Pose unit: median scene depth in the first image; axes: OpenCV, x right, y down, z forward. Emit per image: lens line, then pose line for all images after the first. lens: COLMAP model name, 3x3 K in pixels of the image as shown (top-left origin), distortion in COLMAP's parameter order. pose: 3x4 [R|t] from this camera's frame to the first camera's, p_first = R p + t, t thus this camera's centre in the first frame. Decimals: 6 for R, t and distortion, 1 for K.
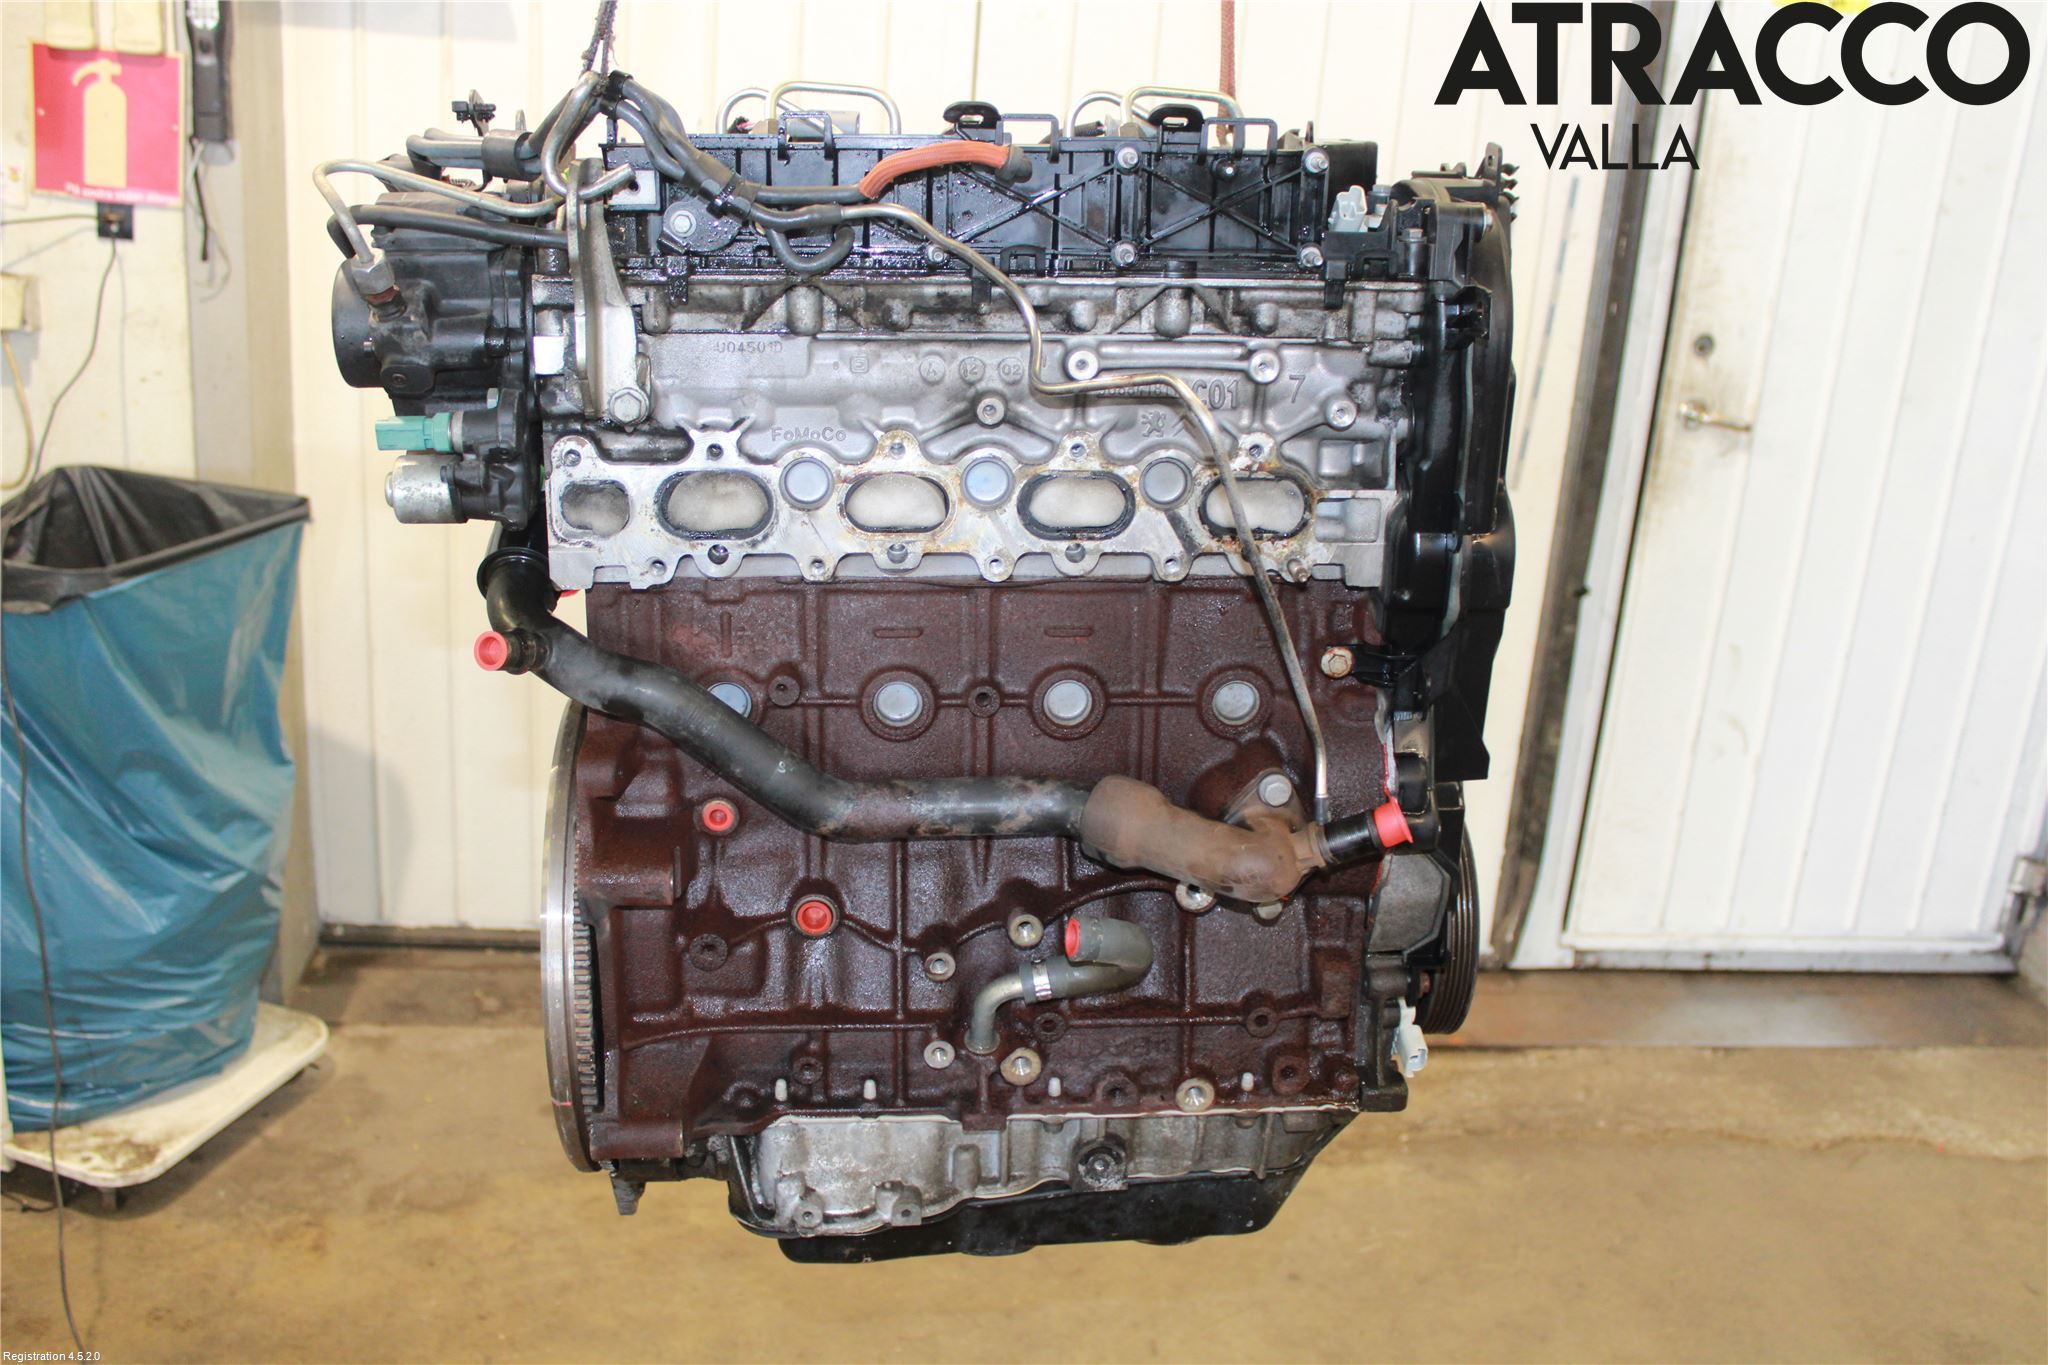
lens RADIAL K [[1939.6, 0, 1008.4], [0, 1939.6, 680.4], [0, 0, 1]] dist [-0.145949, 0.145960]
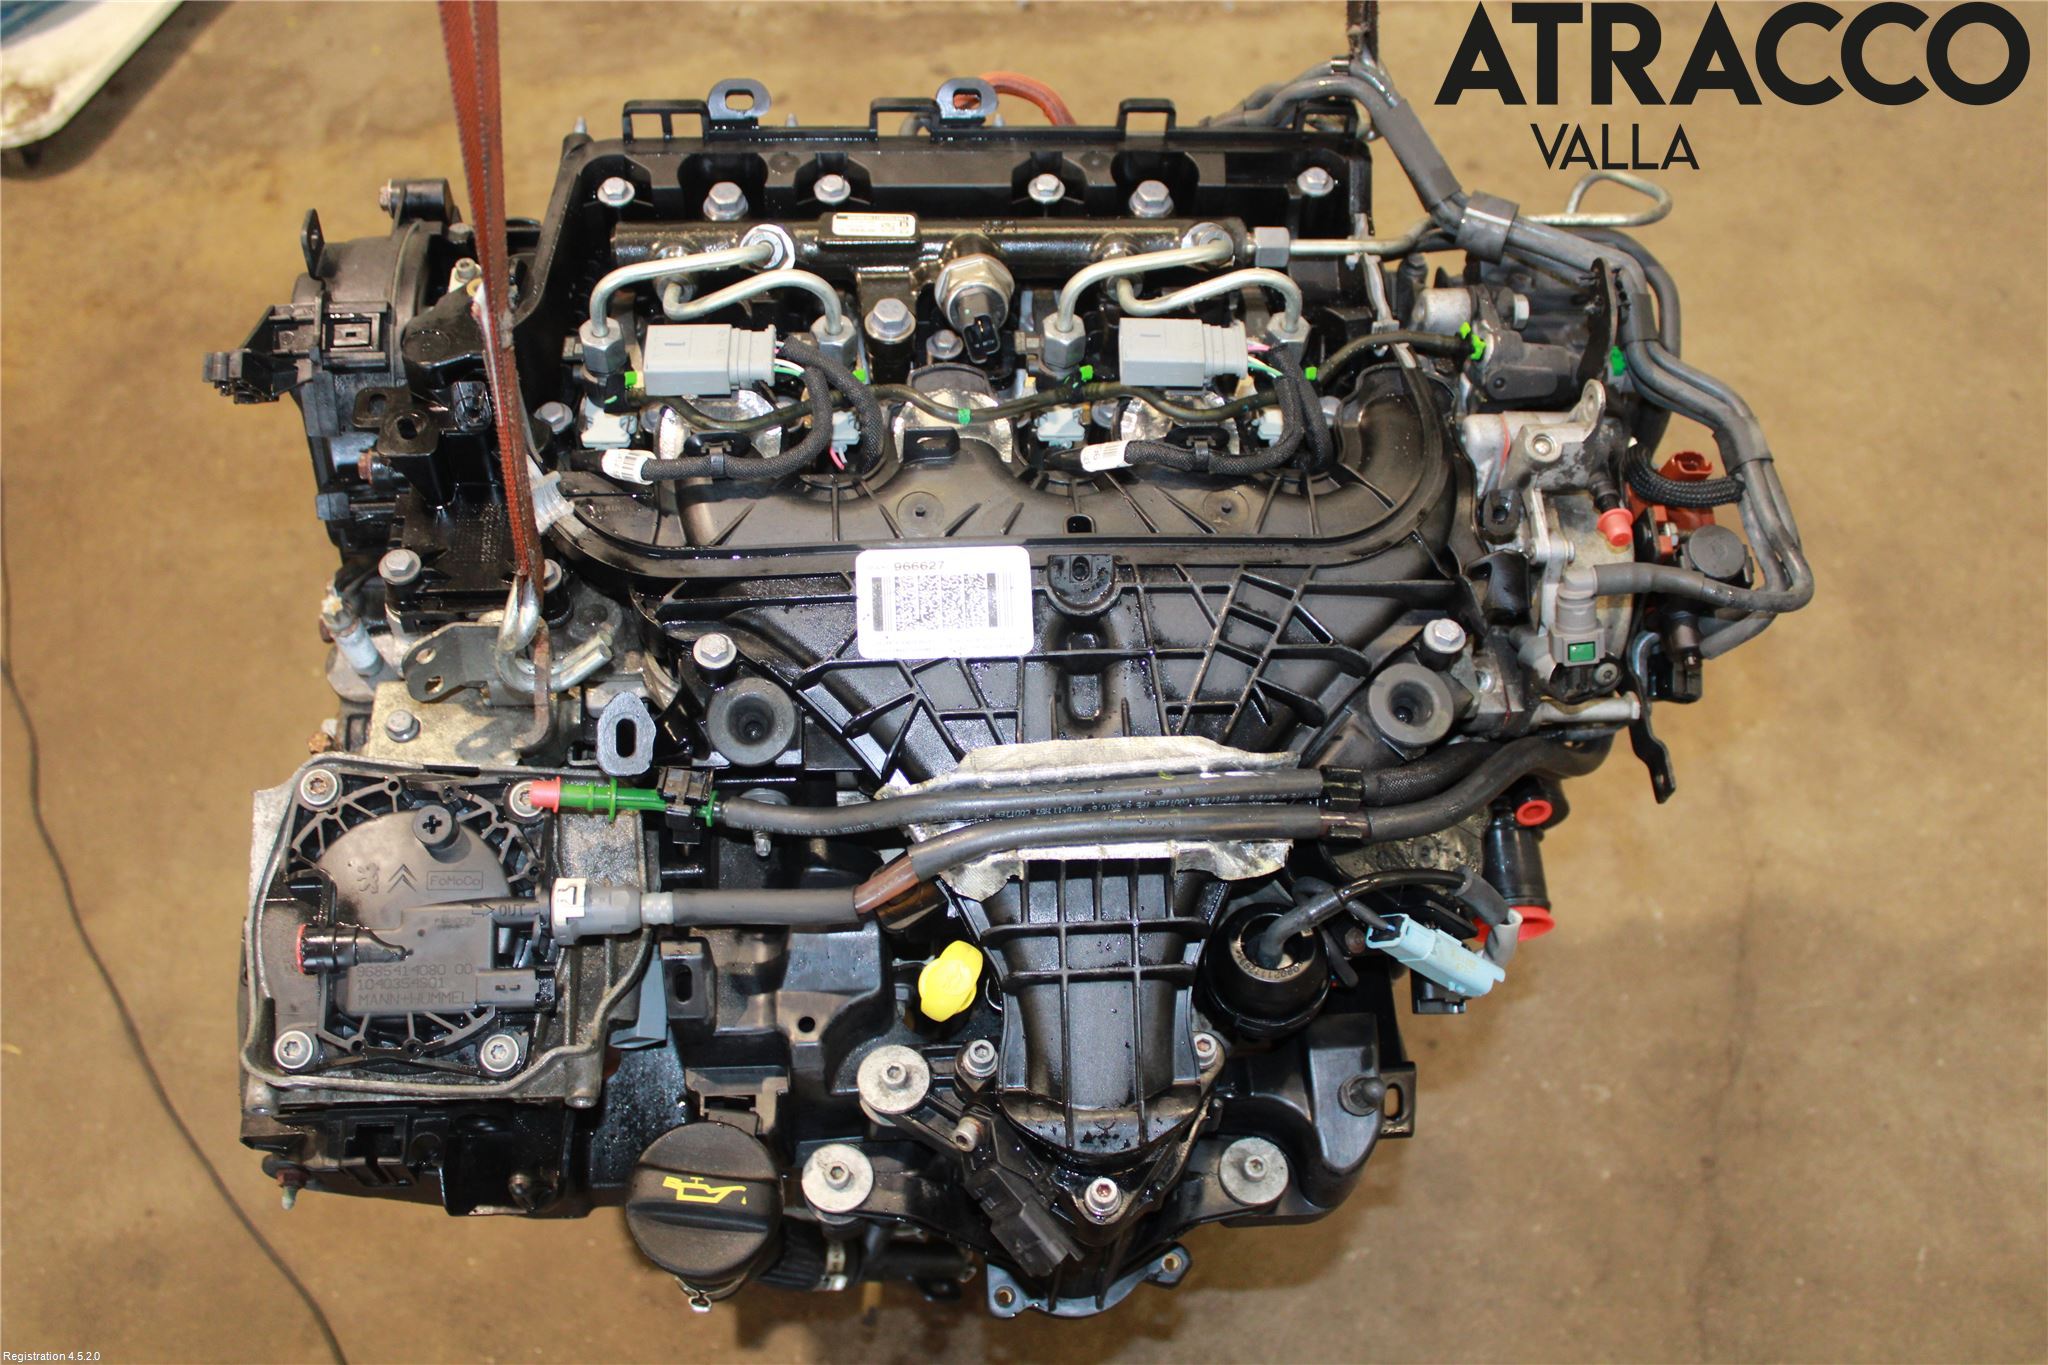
lens RADIAL K [[1939.6, 0, 1008.4], [0, 1939.6, 680.4], [0, 0, 1]] dist [-0.145949, 0.145960]
pose [[0.996371, -0.019708, -0.082798, 0.015688], [0.065179, 0.802278, 0.593382, 0.000635], [0.054733, -0.596625, 0.800651, 0.192247]]
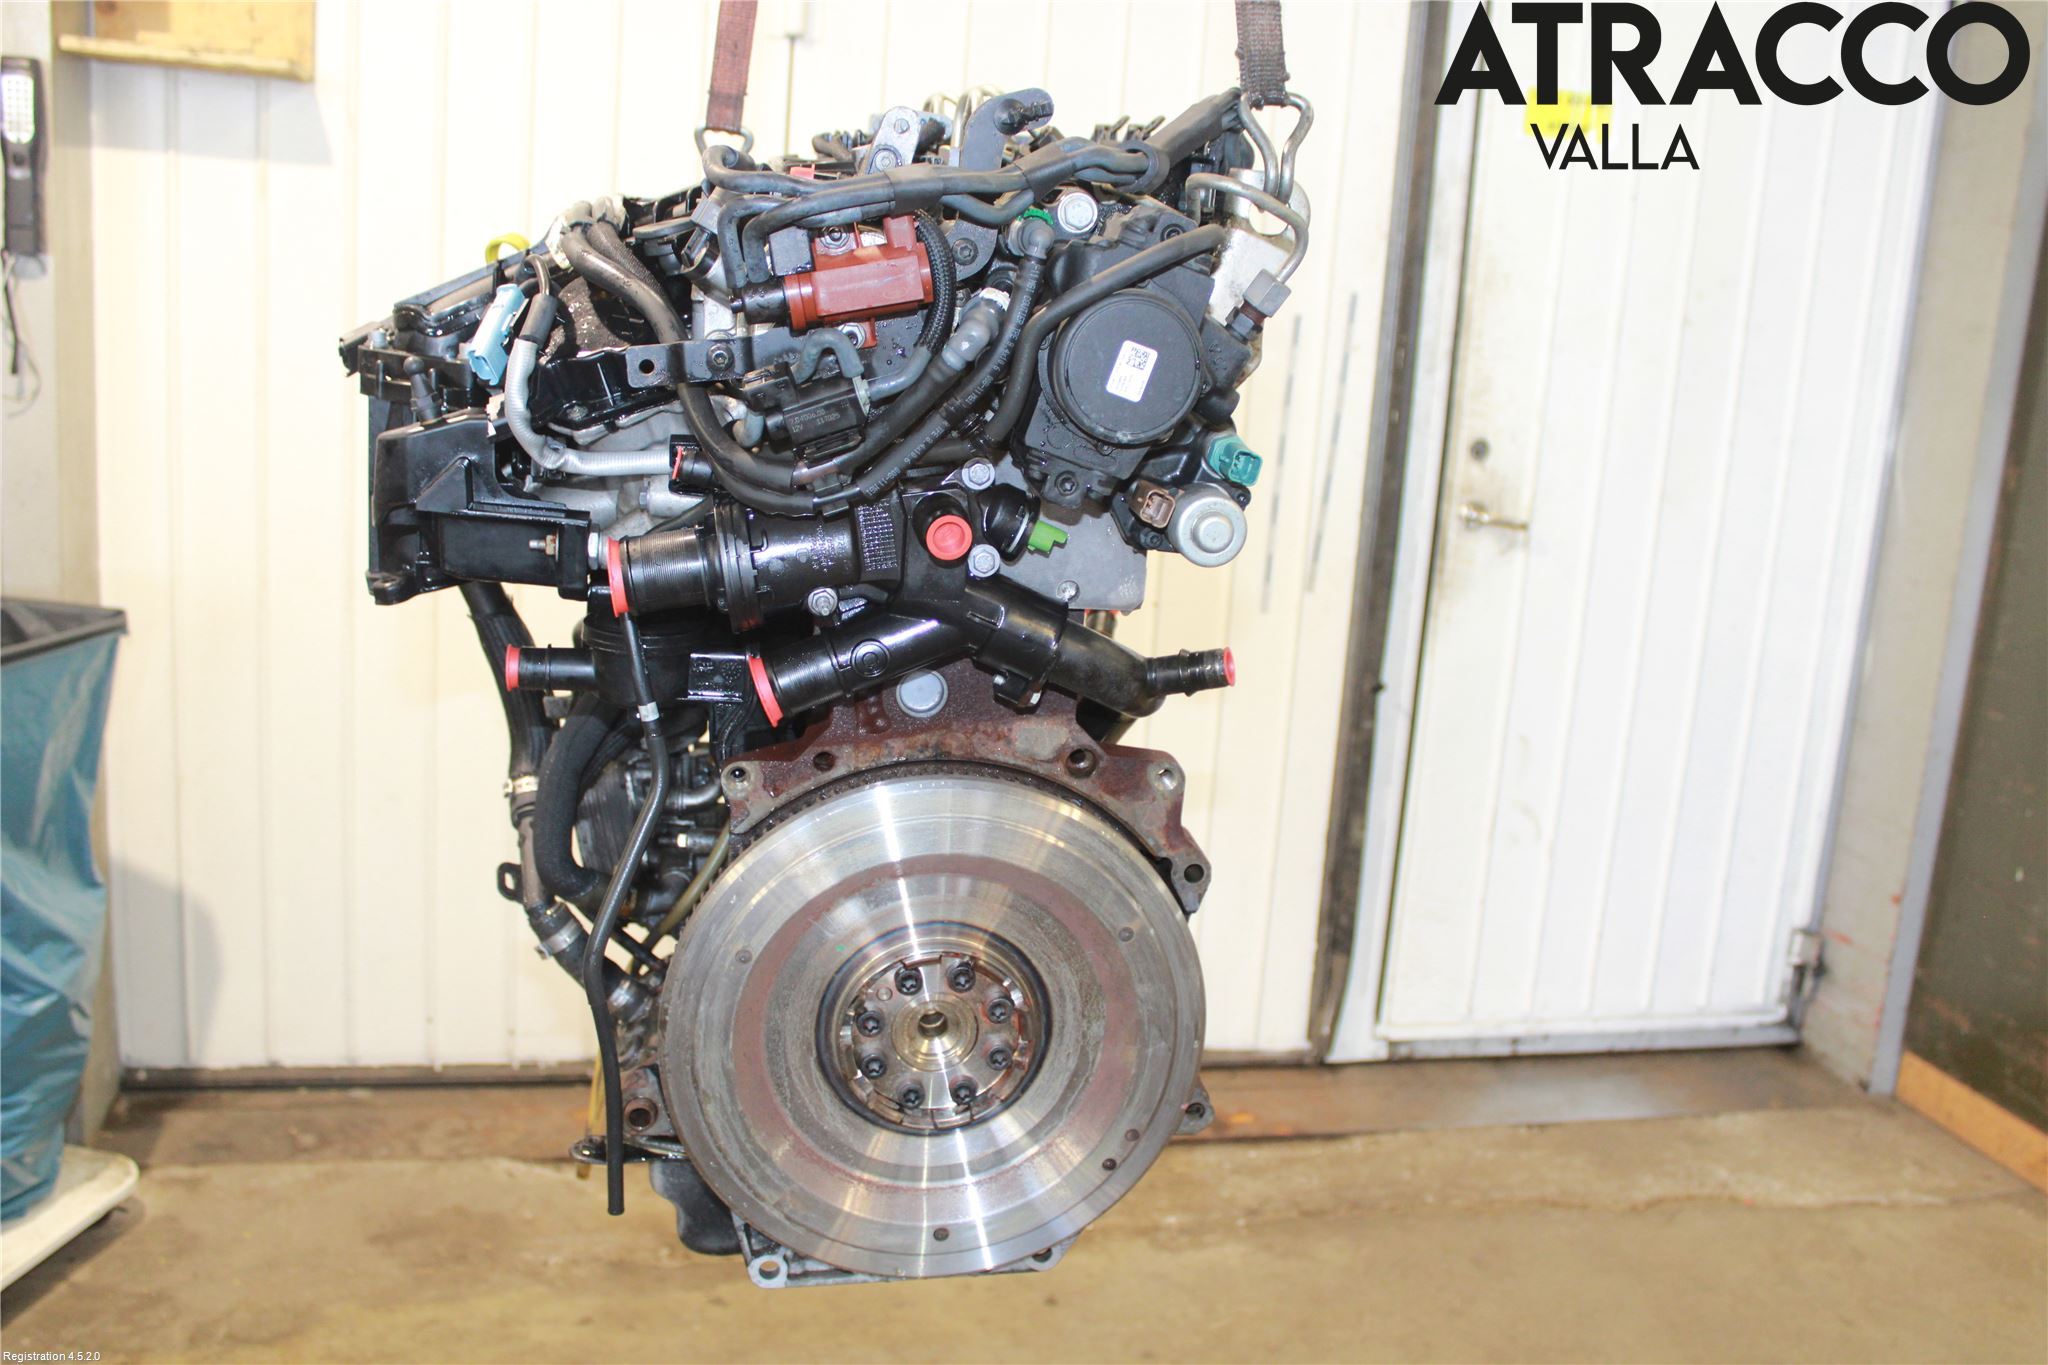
lens RADIAL K [[1939.6, 0, 1008.4], [0, 1939.6, 680.4], [0, 0, 1]] dist [-0.145949, 0.145960]
pose [[0.992096, -0.027812, 0.122356, -0.030311], [0.039875, 0.994459, -0.097270, 0.046594], [-0.118973, 0.101380, 0.987708, -0.013646]]
